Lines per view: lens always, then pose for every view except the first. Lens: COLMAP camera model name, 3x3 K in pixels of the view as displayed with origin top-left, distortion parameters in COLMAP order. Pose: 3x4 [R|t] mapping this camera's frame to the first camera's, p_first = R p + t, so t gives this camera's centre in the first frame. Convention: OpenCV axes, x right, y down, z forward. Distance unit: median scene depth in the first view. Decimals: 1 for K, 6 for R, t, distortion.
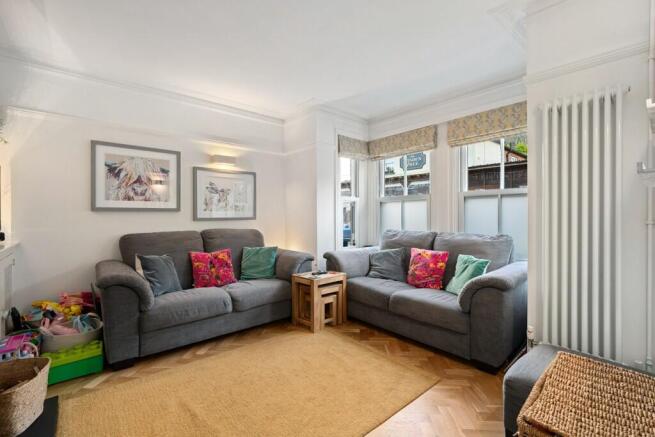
lens RADIAL K [[295.3, 0, 326.1], [0, 295.3, 218.2], [0, 0, 1]] dist [-0.002558, -0.000041]
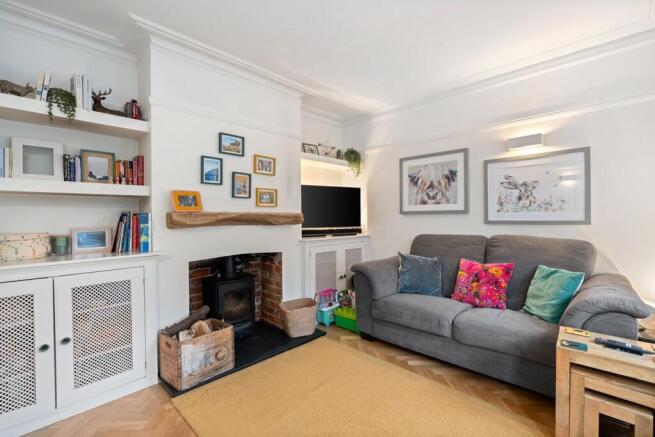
lens RADIAL K [[295.3, 0, 326.0], [0, 295.3, 217.8], [0, 0, 1]] dist [-0.002558, -0.000041]
pose [[0.079567, 0.005015, -0.996817, 0.411550], [-0.003247, 0.999983, 0.004772, -0.013455], [0.996824, 0.002857, 0.079582, 0.533398]]
